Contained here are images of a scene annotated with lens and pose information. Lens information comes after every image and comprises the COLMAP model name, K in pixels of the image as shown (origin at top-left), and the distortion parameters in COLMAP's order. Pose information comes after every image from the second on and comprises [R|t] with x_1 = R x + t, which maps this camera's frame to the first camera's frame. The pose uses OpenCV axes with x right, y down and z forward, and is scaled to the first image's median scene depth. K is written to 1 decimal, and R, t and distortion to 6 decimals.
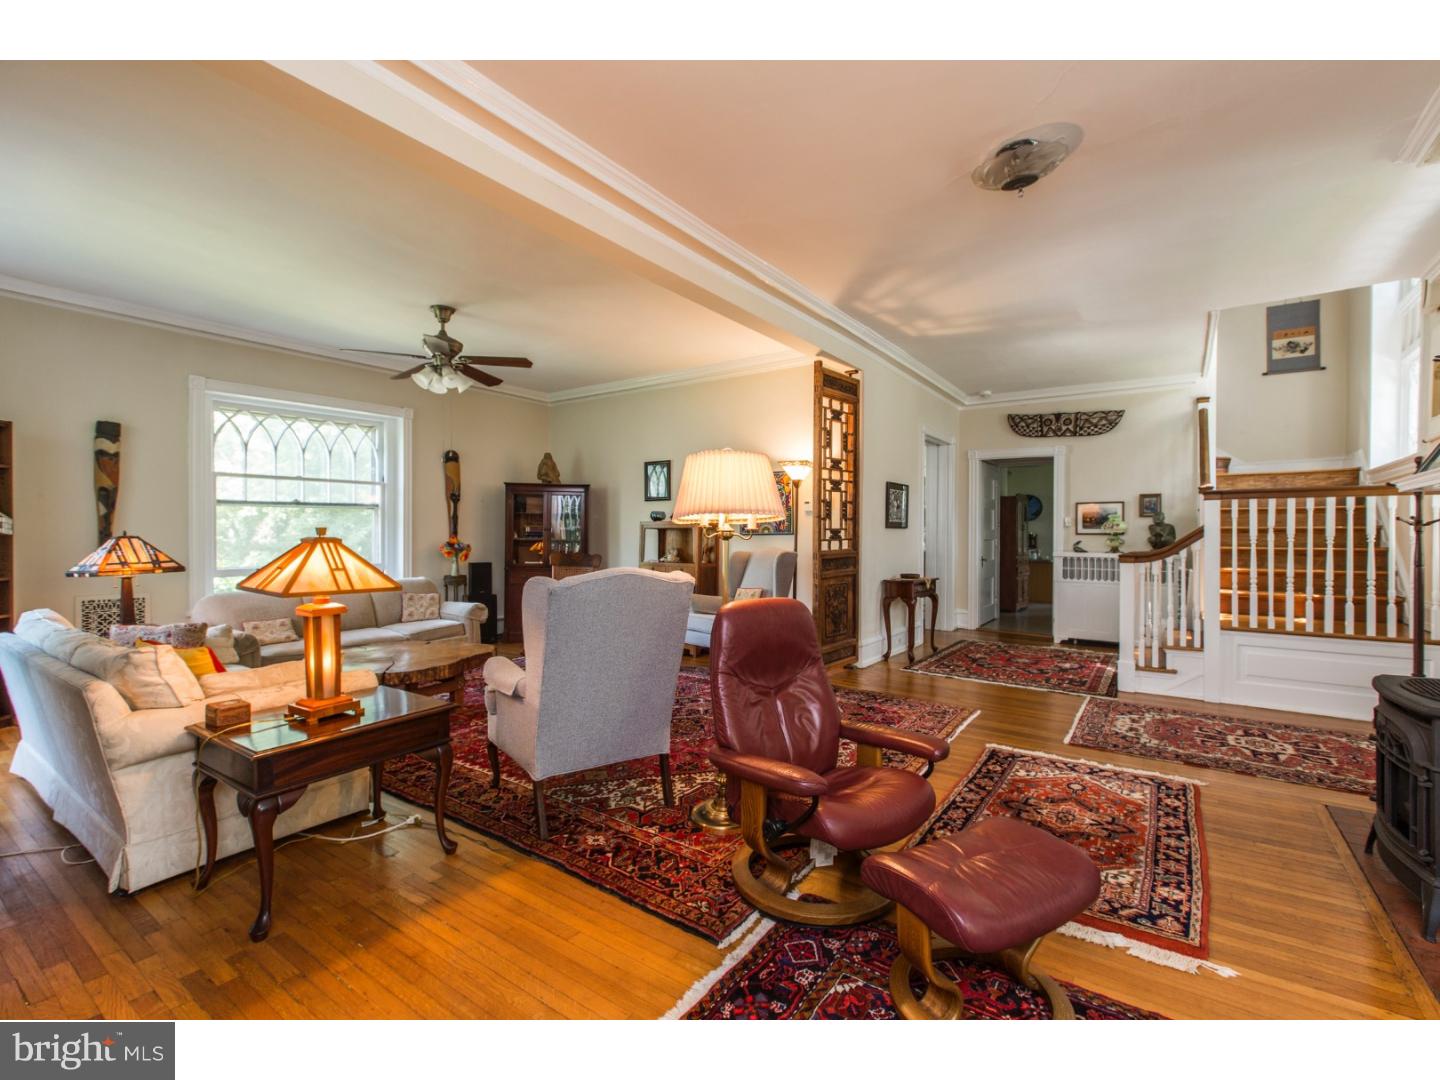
lens RADIAL K [[636.4, 0, 721.1], [0, 636.4, 536.5], [0, 0, 1]] dist [-0.000206, -0.000623]
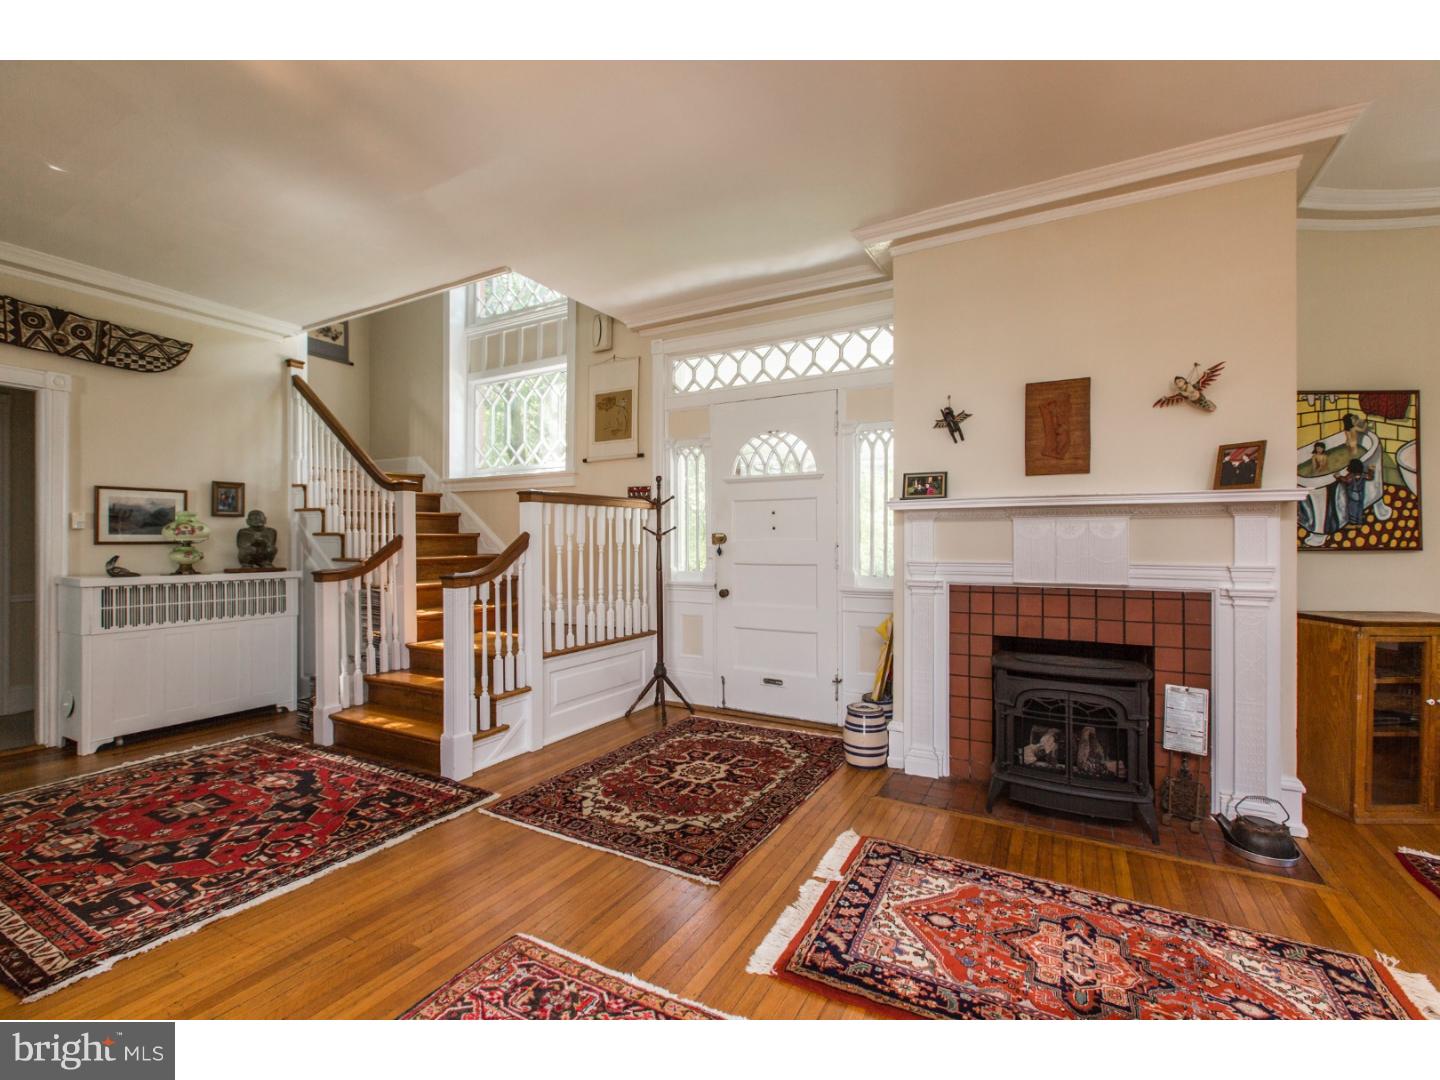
lens RADIAL K [[636.4, 0, 717.4], [0, 636.4, 542.4], [0, 0, 1]] dist [-0.000206, -0.000623]
pose [[-0.098490, -0.008223, 0.995104, -0.070364], [0.005205, 0.999948, 0.008778, -0.013532], [-0.995124, 0.006045, -0.098443, 1.007466]]
